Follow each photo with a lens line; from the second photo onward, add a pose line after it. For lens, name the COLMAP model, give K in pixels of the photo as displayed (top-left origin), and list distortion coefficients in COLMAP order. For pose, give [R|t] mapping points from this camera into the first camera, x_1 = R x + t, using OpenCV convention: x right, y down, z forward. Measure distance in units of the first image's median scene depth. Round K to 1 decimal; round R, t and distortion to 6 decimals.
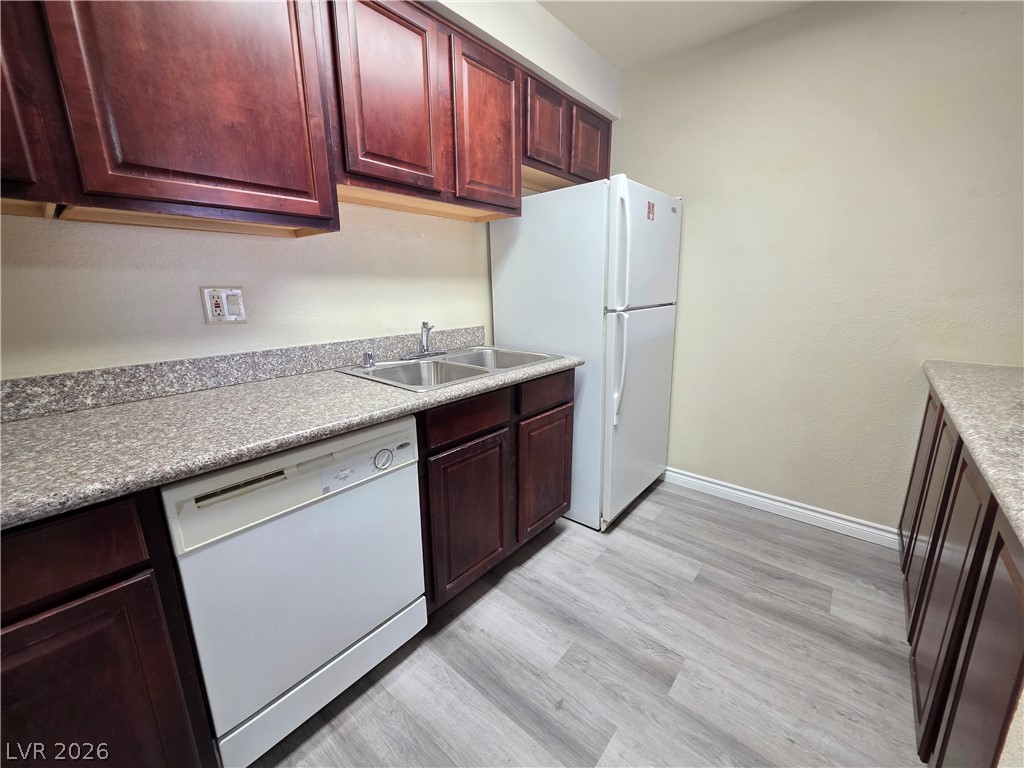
lens RADIAL K [[409.3, 0, 509.6], [0, 409.3, 384.0], [0, 0, 1]] dist [0.001277, -0.000158]
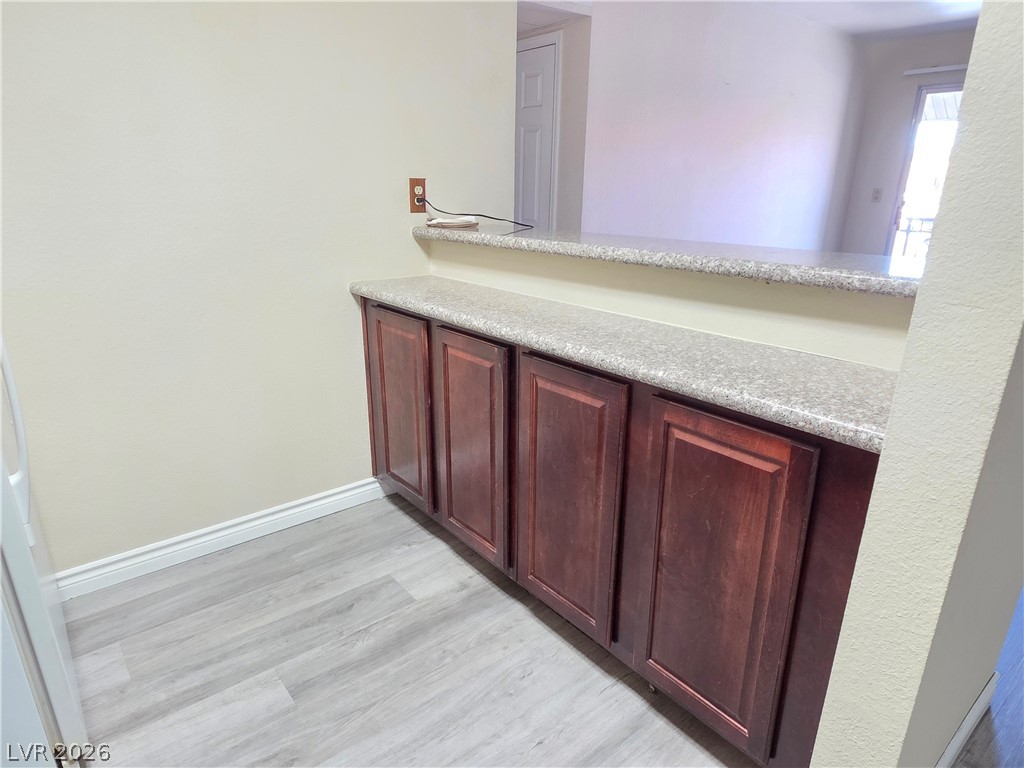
lens RADIAL K [[618.2, 0, 506.7], [0, 618.2, 389.6], [0, 0, 1]] dist [0.003097, -0.001769]
pose [[0.180610, -0.301005, 0.936363, -0.205148], [0.216906, 0.940770, 0.260583, -0.115636], [-0.959339, 0.156039, 0.235202, 0.420882]]
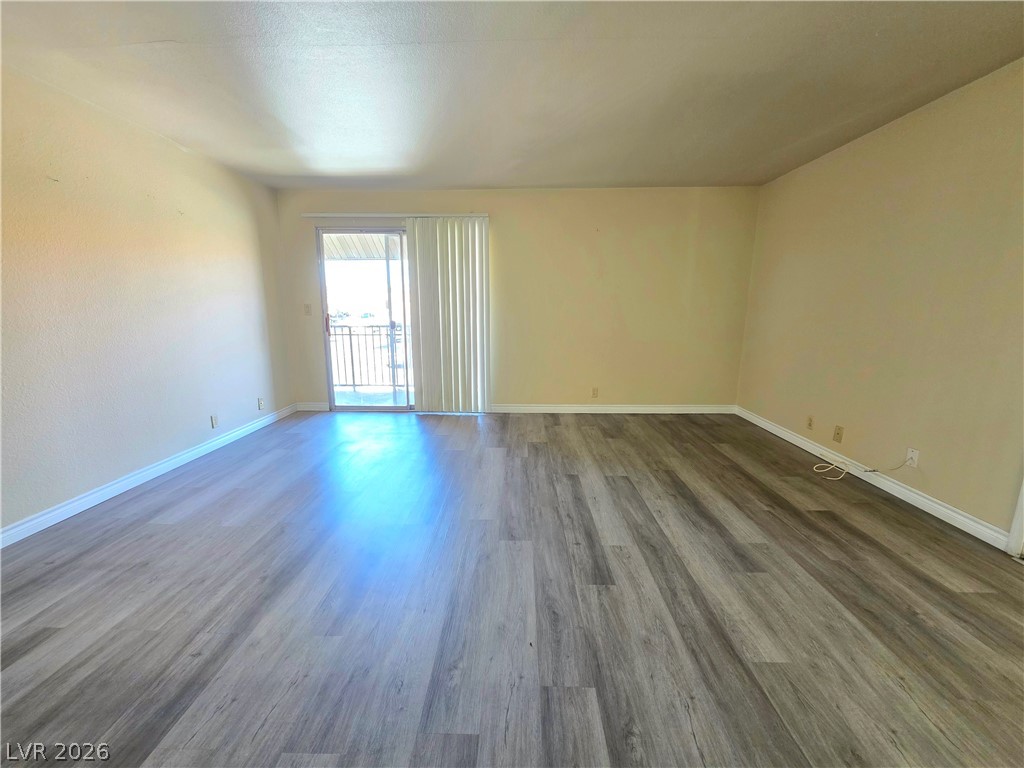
lens RADIAL K [[409.3, 0, 509.6], [0, 409.3, 384.0], [0, 0, 1]] dist [0.001277, -0.000158]
pose [[-0.629544, -0.134533, 0.765229, 0.559253], [0.186843, 0.929779, 0.317176, 0.042271], [-0.754164, 0.342654, -0.560200, -0.162478]]
